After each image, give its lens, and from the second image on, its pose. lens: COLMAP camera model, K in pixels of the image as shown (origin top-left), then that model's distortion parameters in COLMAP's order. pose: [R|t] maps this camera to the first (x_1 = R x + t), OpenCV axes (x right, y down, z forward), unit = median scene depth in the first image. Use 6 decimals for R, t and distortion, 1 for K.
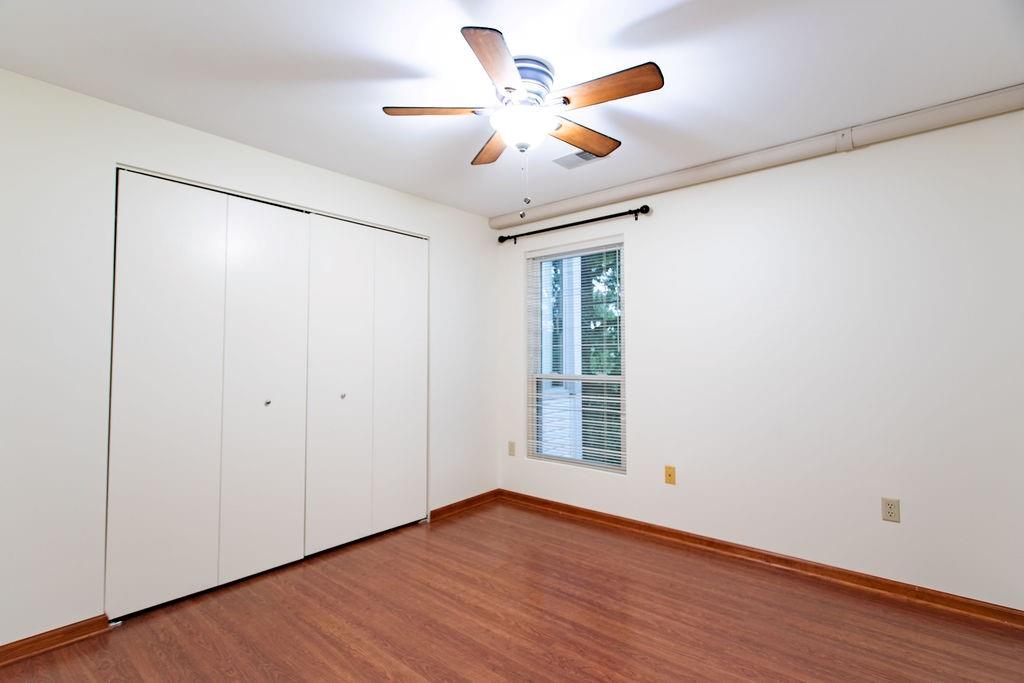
lens RADIAL K [[488.7, 0, 512.0], [0, 488.7, 341.5], [0, 0, 1]] dist [0.002651, 0.000323]
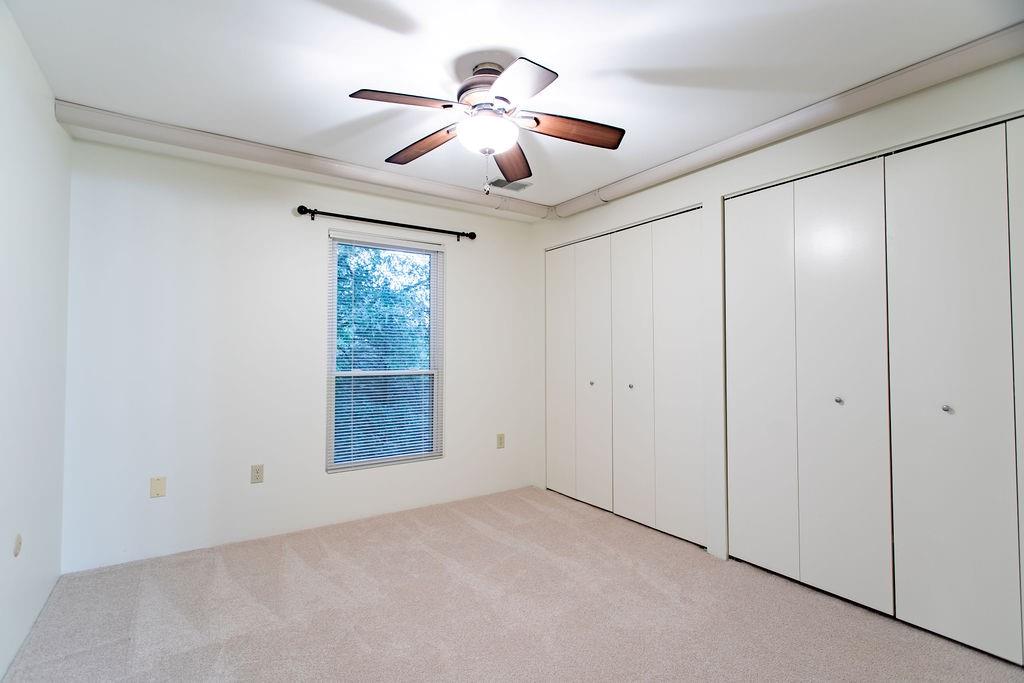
lens RADIAL K [[488.7, 0, 512.0], [0, 488.7, 341.5], [0, 0, 1]] dist [0.002651, 0.000323]
pose [[0.257913, 0.000097, 0.966168, -0.835636], [-0.035739, 0.999317, 0.009440, -0.016244], [-0.965507, -0.036965, 0.257740, 0.530412]]
